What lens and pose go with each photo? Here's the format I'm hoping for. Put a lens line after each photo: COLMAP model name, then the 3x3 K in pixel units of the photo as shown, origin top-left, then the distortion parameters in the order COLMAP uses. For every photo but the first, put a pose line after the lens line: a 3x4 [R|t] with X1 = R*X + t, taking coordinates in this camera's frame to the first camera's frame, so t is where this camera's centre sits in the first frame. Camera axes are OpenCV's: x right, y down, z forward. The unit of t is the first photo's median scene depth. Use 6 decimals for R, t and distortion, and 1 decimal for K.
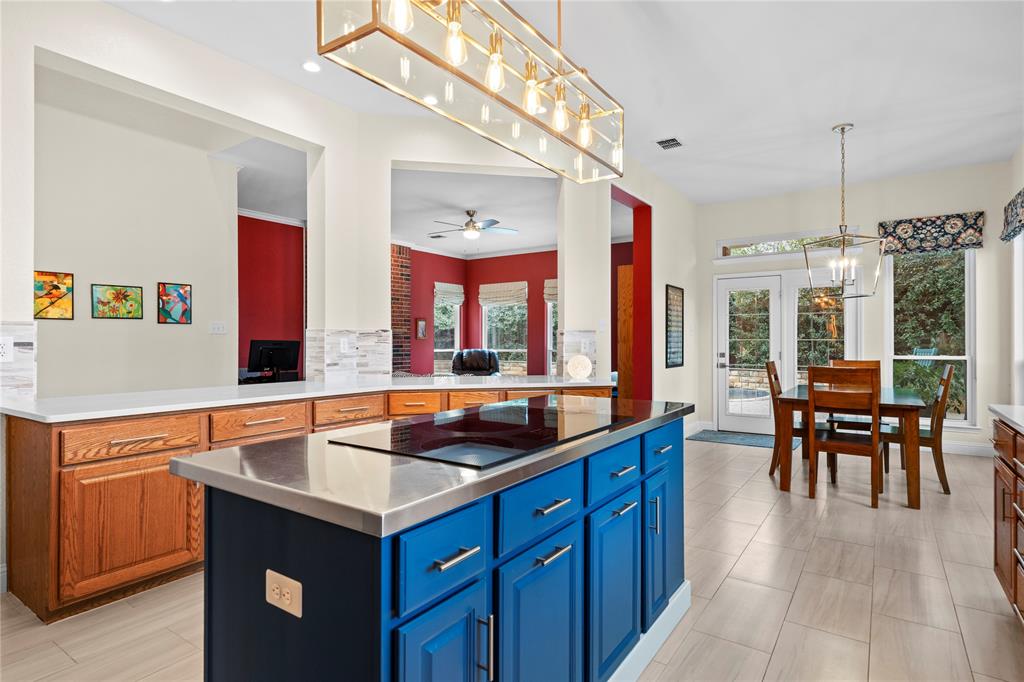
lens RADIAL K [[540.3, 0, 511.9], [0, 540.3, 338.4], [0, 0, 1]] dist [0.004398, 0.000360]
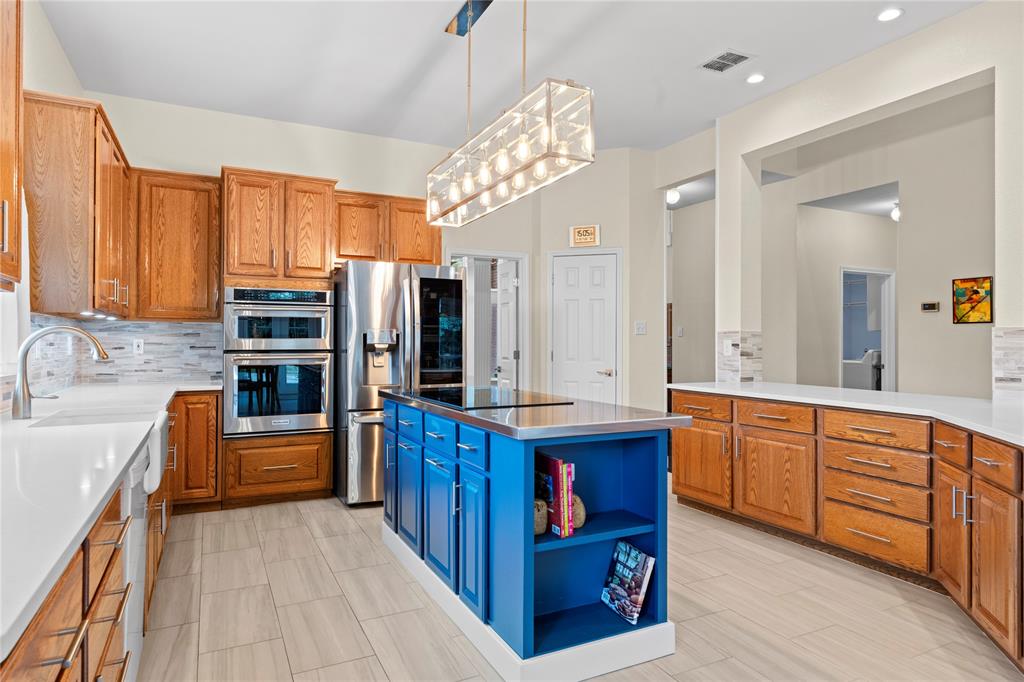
lens RADIAL K [[599.5, 0, 508.3], [0, 599.5, 339.9], [0, 0, 1]] dist [-0.003267, -0.000998]
pose [[-0.487991, -0.004607, -0.872837, 0.577402], [-0.002211, 0.999989, -0.004042, 0.003304], [0.872846, -0.000043, -0.487996, 0.762925]]
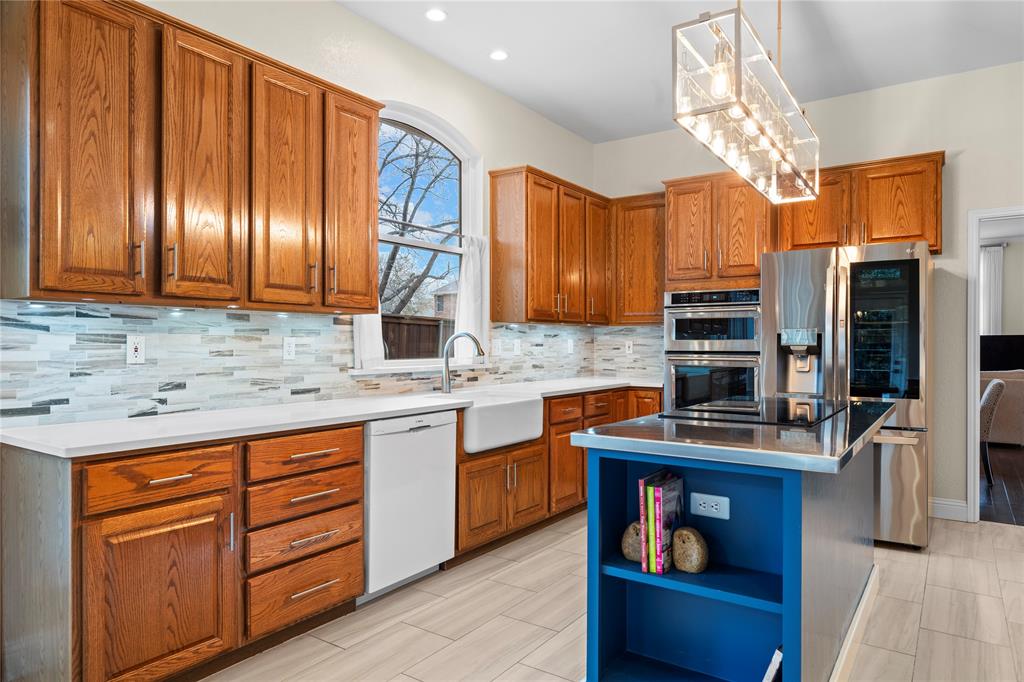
lens RADIAL K [[640.9, 0, 509.7], [0, 640.9, 343.7], [0, 0, 1]] dist [0.000481, 0.001841]
pose [[-0.999849, -0.002146, 0.017265, 0.217863], [-0.002129, 0.999997, 0.001050, 0.003681], [-0.017267, 0.001013, -0.999850, 1.008836]]
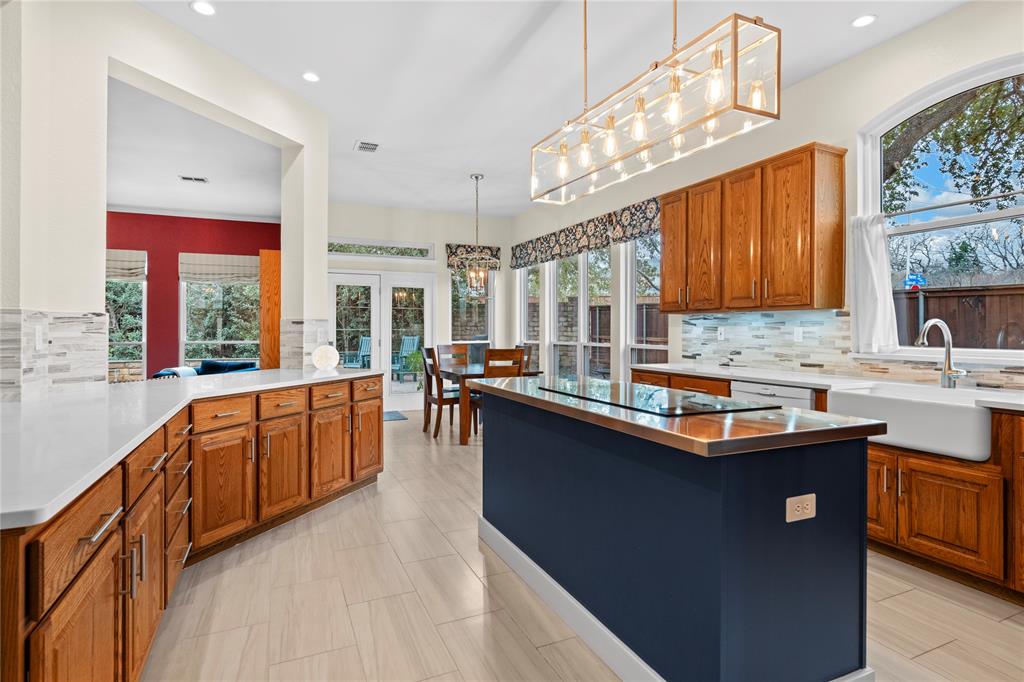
lens RADIAL K [[517.3, 0, 516.3], [0, 517.3, 331.8], [0, 0, 1]] dist [0.002812, 0.000644]
pose [[0.512187, -0.002729, 0.858870, -0.504171], [-0.002184, 0.999988, 0.004480, 0.002968], [-0.858871, -0.004171, 0.512175, 0.245852]]
